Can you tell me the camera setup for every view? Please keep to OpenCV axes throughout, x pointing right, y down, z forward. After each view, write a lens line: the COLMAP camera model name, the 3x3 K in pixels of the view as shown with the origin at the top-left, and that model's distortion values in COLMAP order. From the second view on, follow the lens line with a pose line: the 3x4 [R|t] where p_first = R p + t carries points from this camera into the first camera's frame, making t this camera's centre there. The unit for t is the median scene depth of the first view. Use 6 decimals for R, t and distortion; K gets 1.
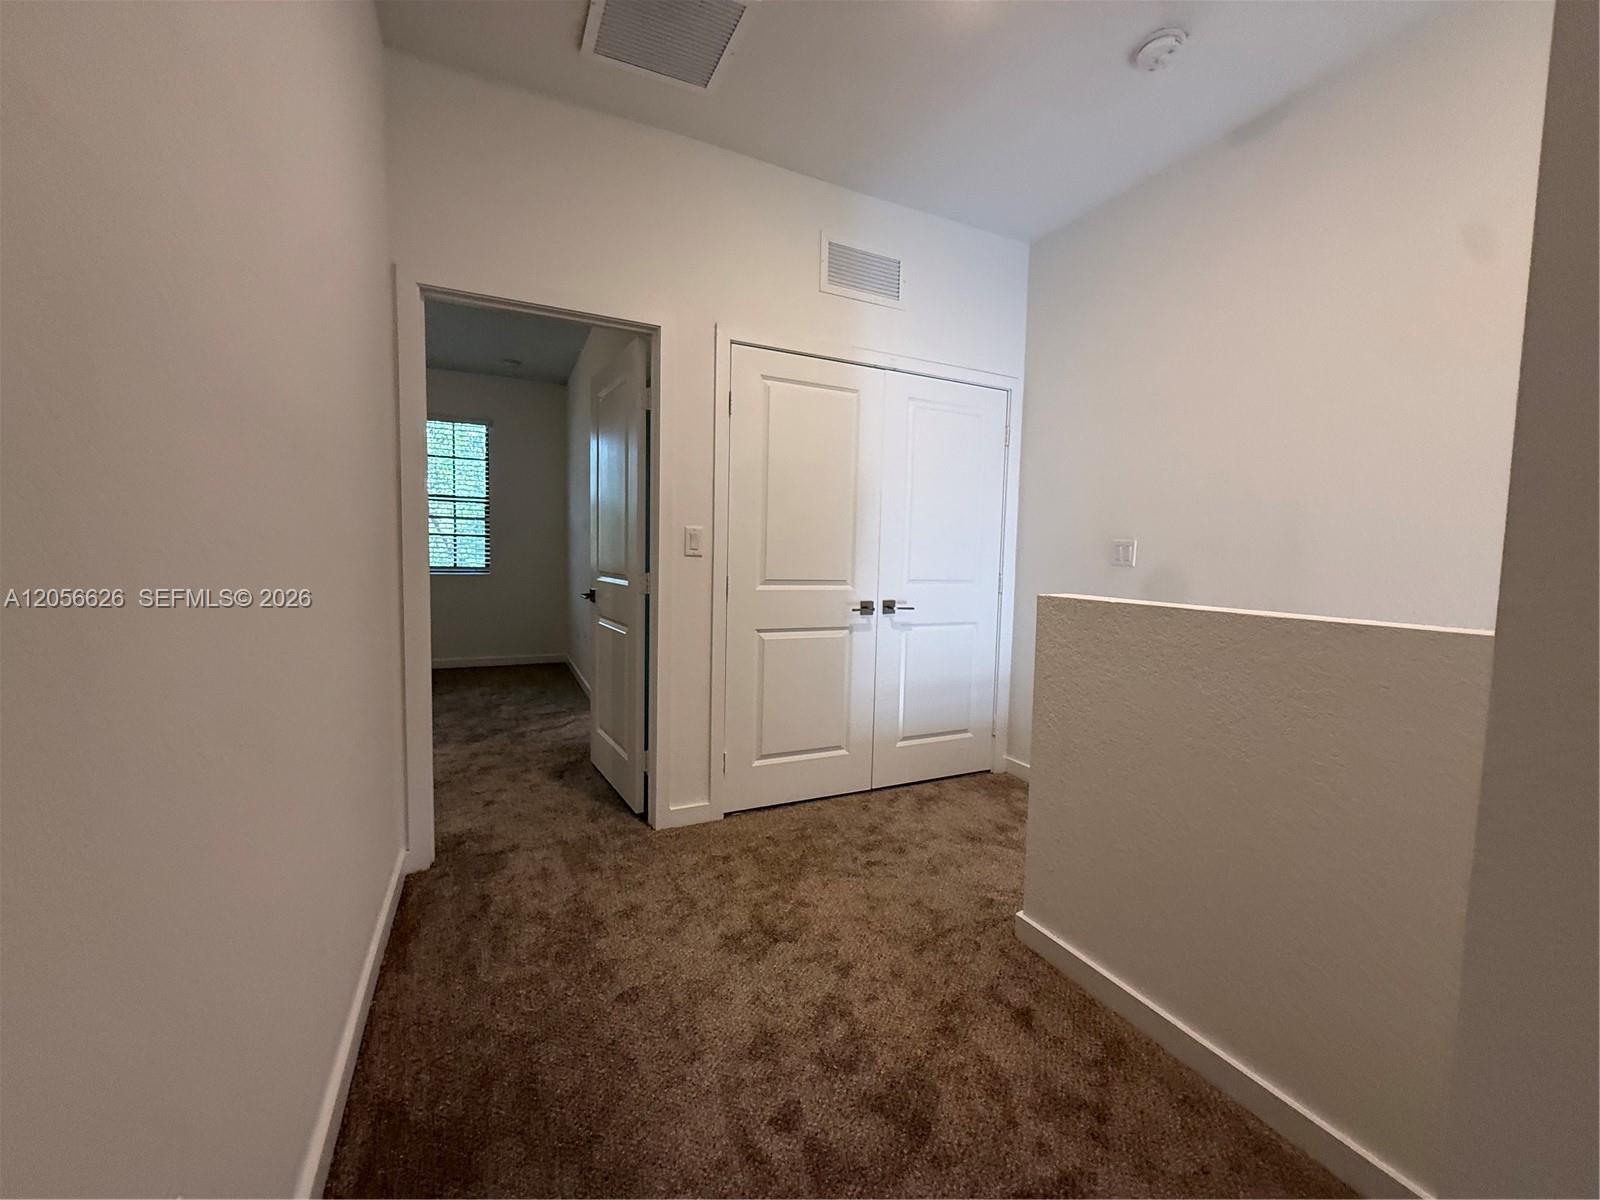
lens RADIAL K [[638.6, 0, 794.3], [0, 638.6, 597.8], [0, 0, 1]] dist [0.001357, 0.000307]
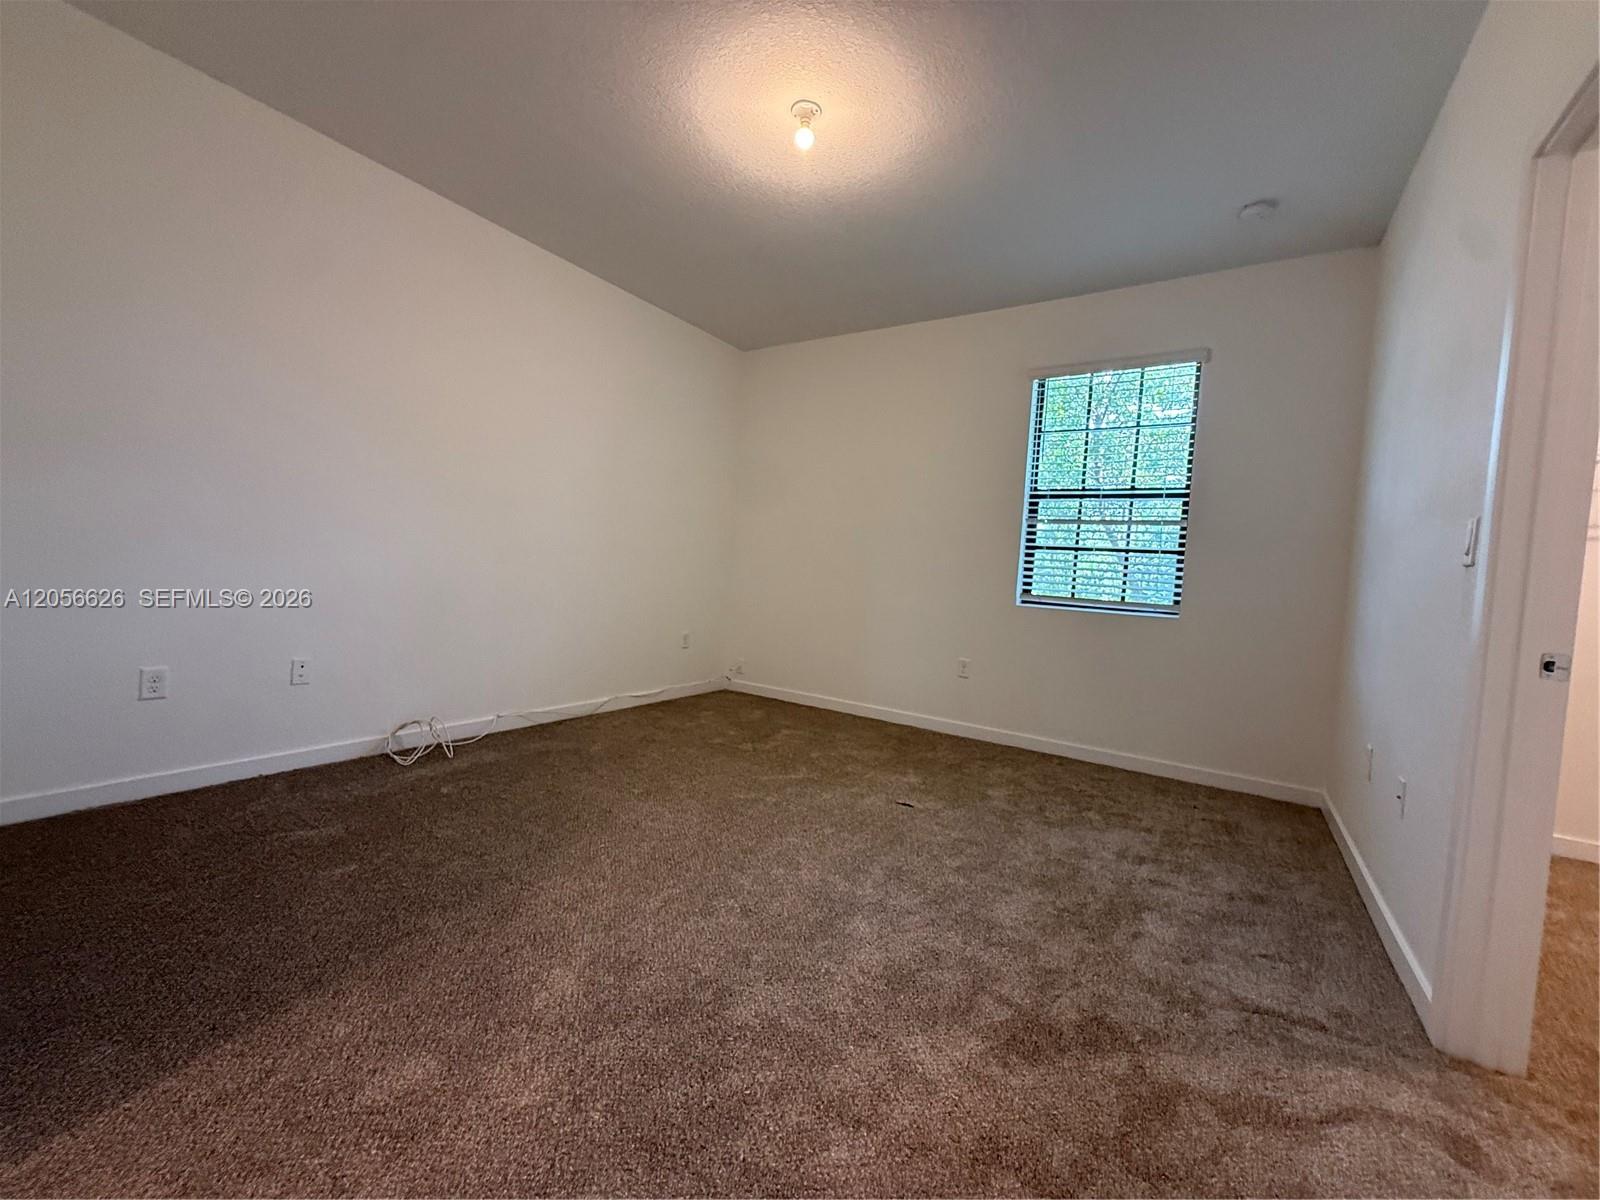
lens RADIAL K [[638.6, 0, 797.7], [0, 638.6, 592.5], [0, 0, 1]] dist [0.001357, 0.000307]
pose [[0.515228, 0.044465, -0.855899, -0.183423], [-0.110688, 0.993742, -0.015006, -0.014350], [0.849875, 0.102469, 0.516925, 0.462925]]
